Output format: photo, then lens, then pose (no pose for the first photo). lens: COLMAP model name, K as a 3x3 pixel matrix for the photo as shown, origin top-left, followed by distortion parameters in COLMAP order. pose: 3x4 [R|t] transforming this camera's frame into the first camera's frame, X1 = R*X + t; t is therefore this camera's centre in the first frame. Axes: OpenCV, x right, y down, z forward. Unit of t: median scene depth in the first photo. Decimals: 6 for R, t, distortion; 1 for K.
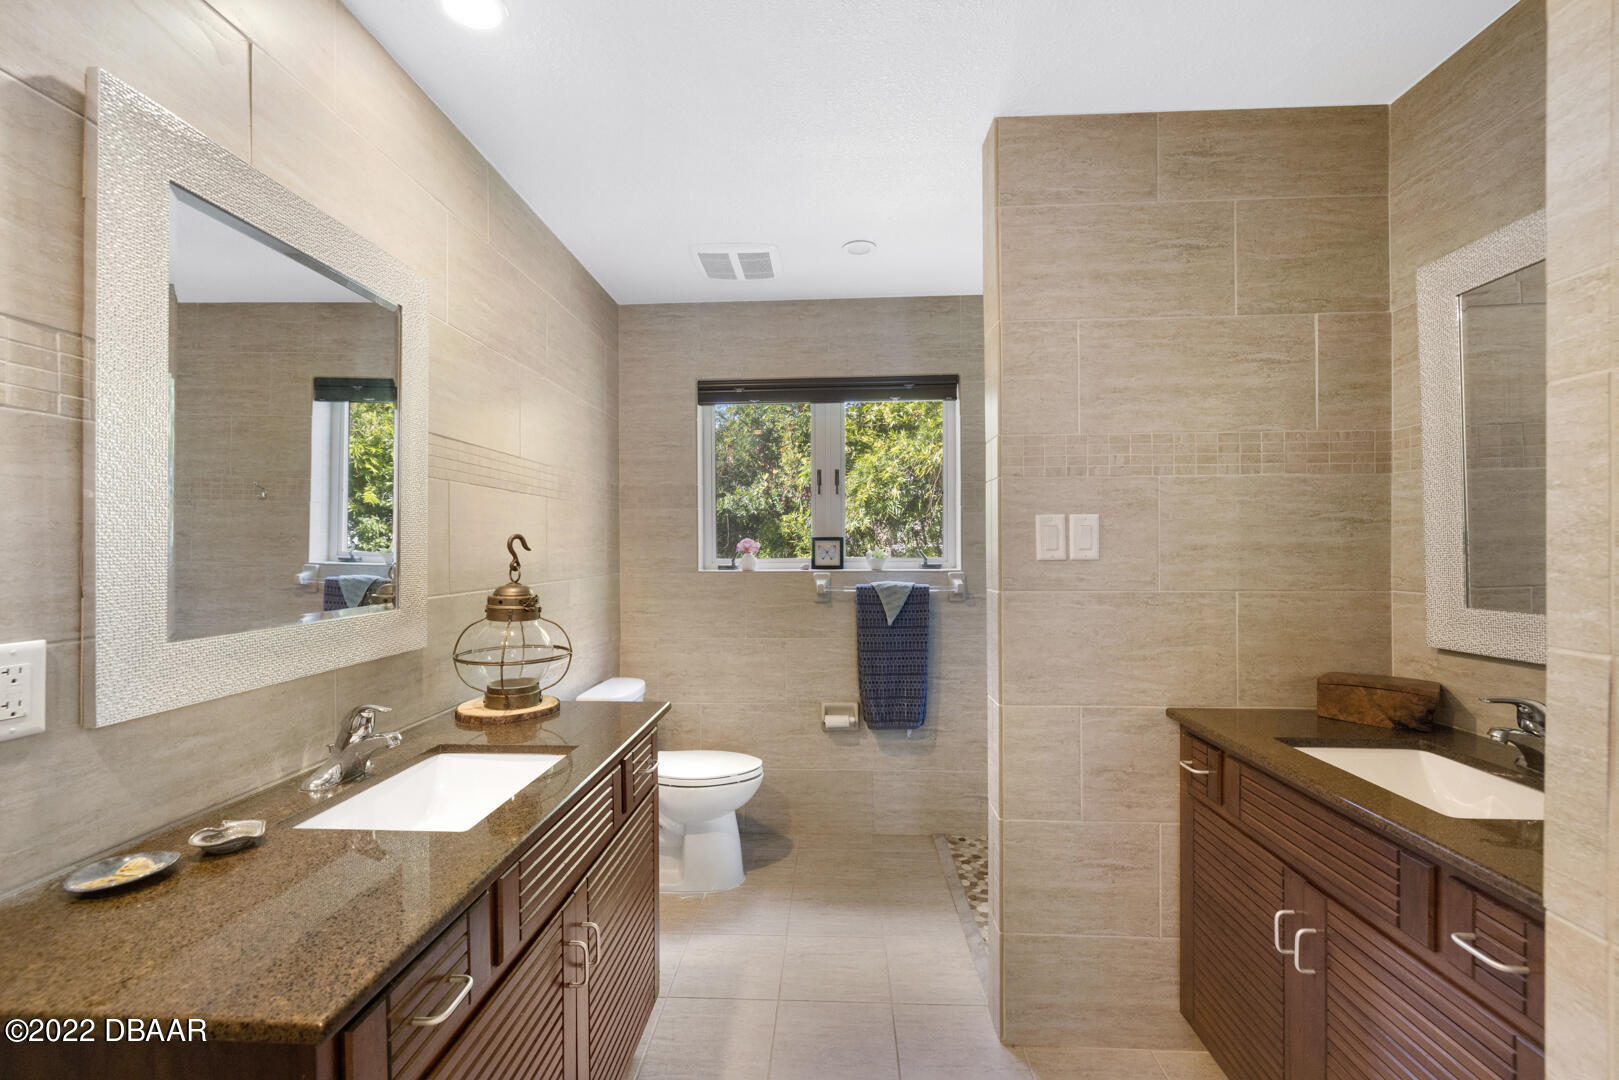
lens RADIAL K [[677.9, 0, 804.7], [0, 677.9, 561.6], [0, 0, 1]] dist [0.001895, -0.000404]
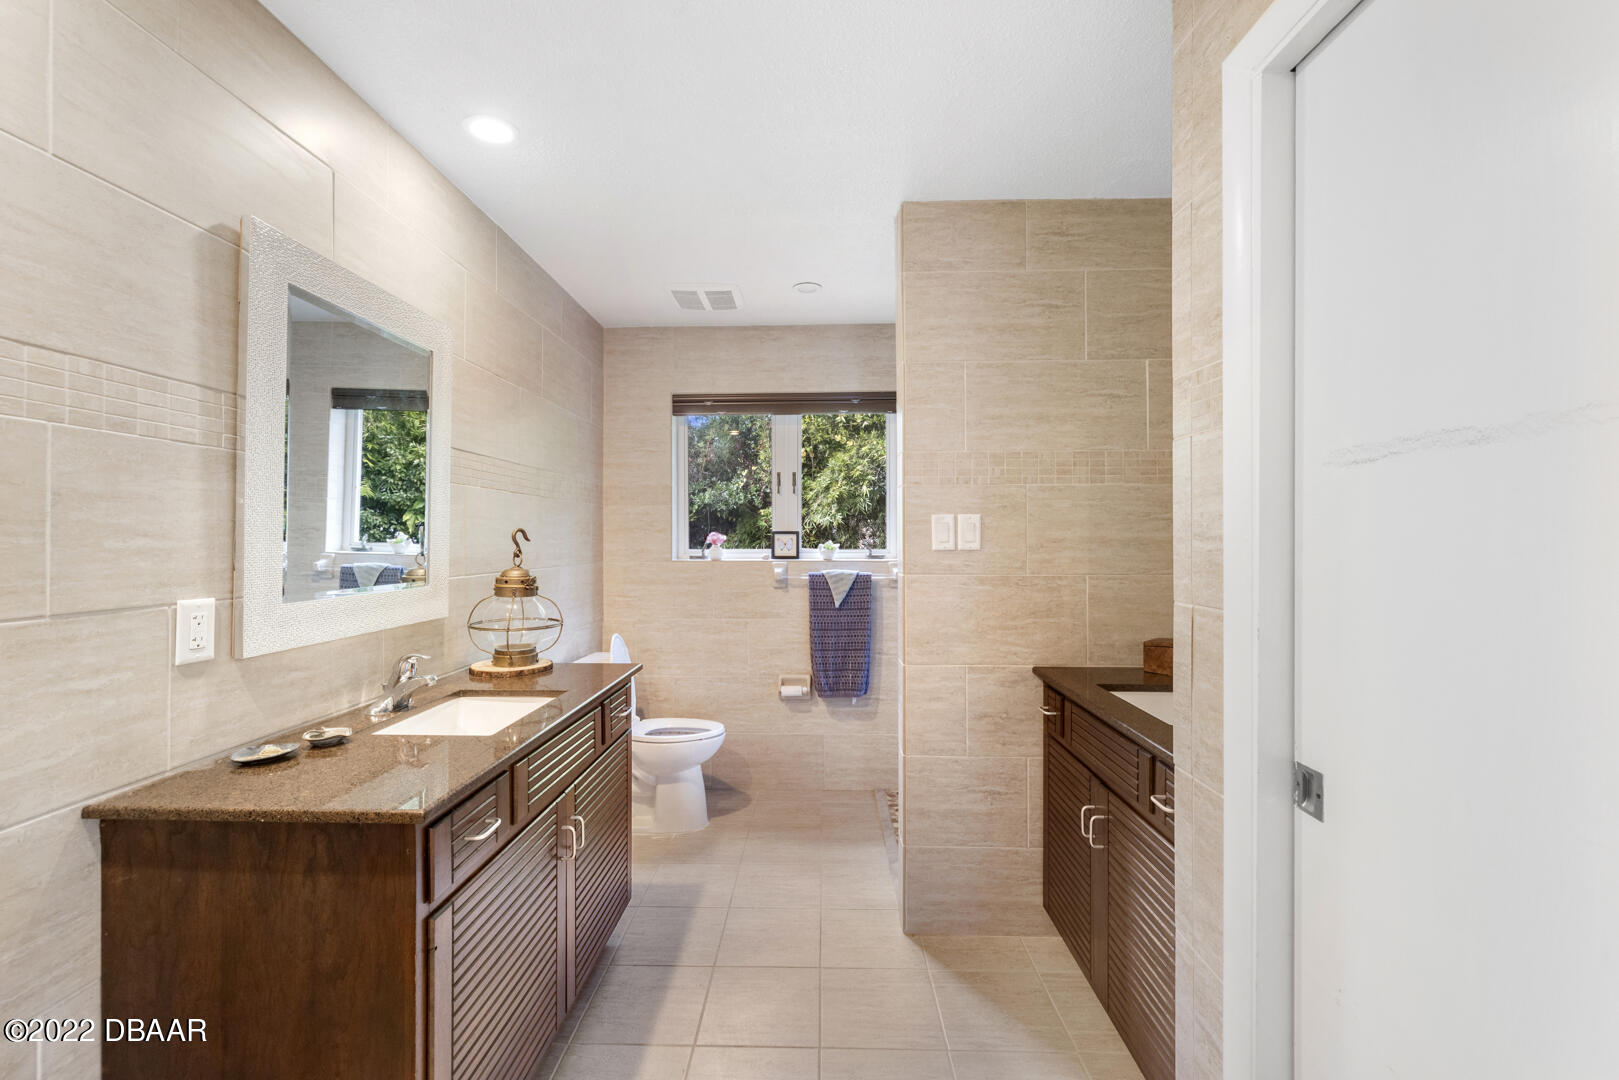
lens RADIAL K [[679.0, 0, 805.8], [0, 679.0, 546.6], [0, 0, 1]] dist [0.002102, 0.000099]
pose [[0.999777, 0.003610, 0.020792, 0.079642], [-0.003350, 0.999916, -0.012540, 0.007849], [-0.020835, 0.012467, 0.999705, -0.267272]]
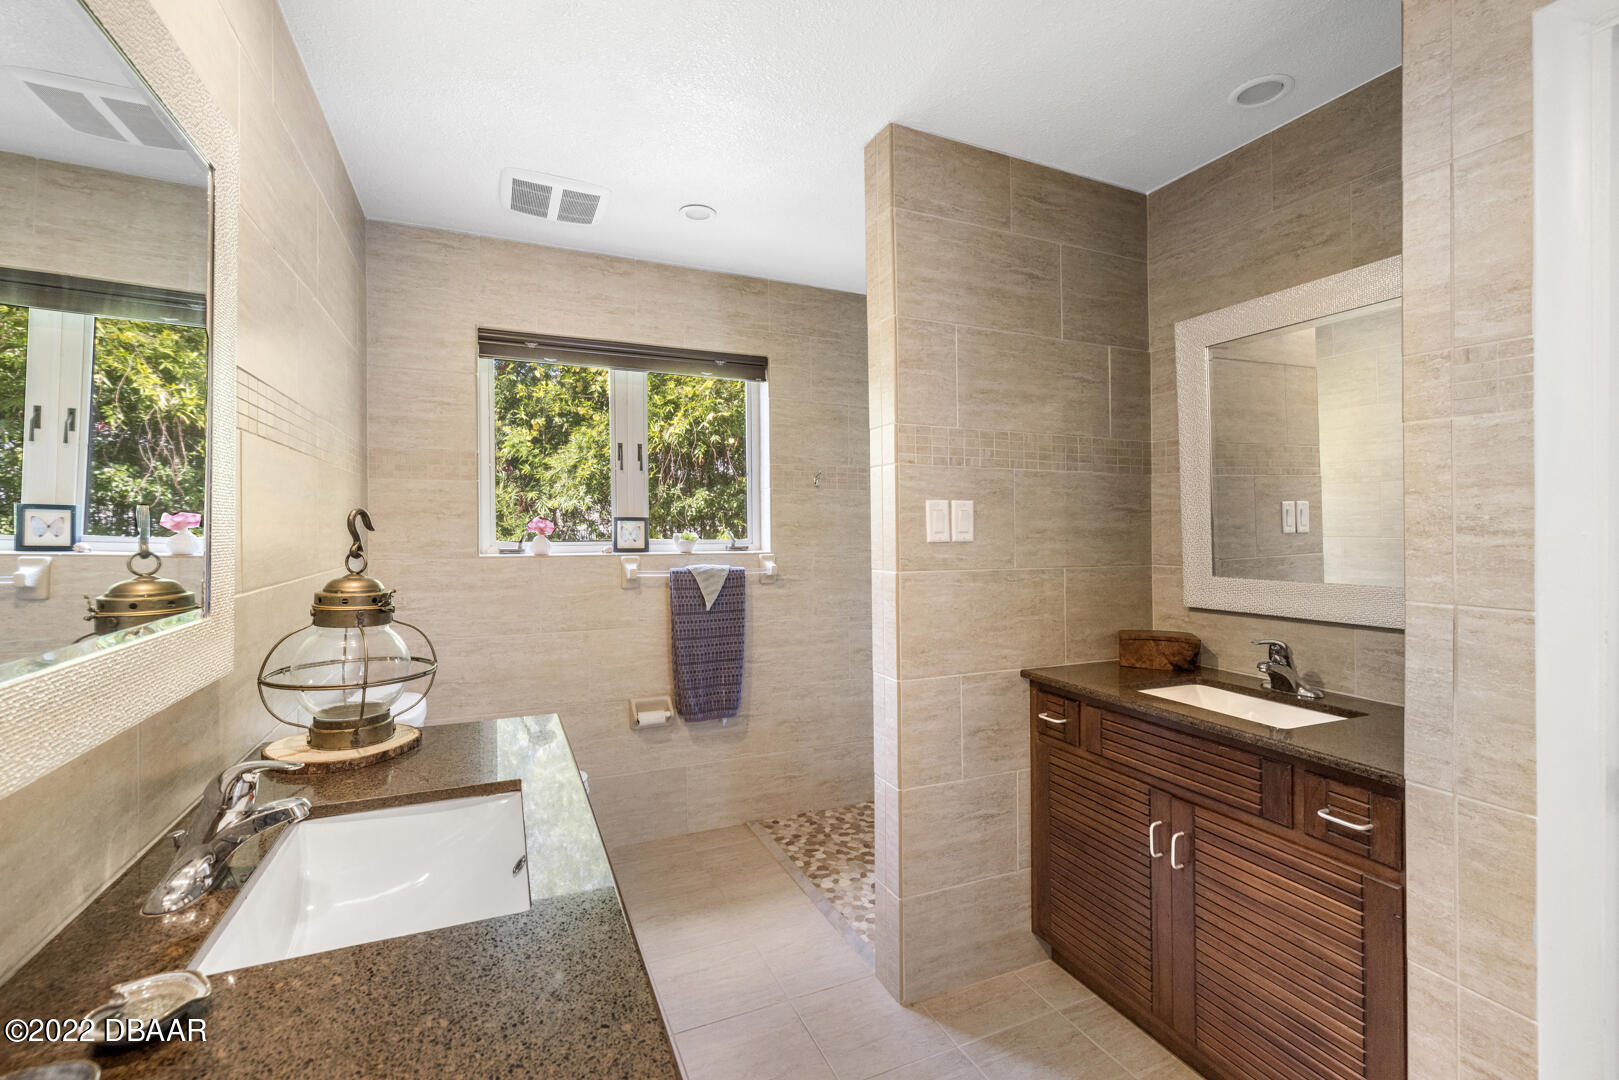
lens RADIAL K [[698.6, 0, 798.1], [0, 698.6, 533.8], [0, 0, 1]] dist [0.000681, -0.000082]
pose [[0.893321, 0.002984, 0.449409, -0.339653], [0.002952, 0.999917, -0.012507, -0.002239], [-0.449410, 0.012500, 0.893238, 0.104500]]
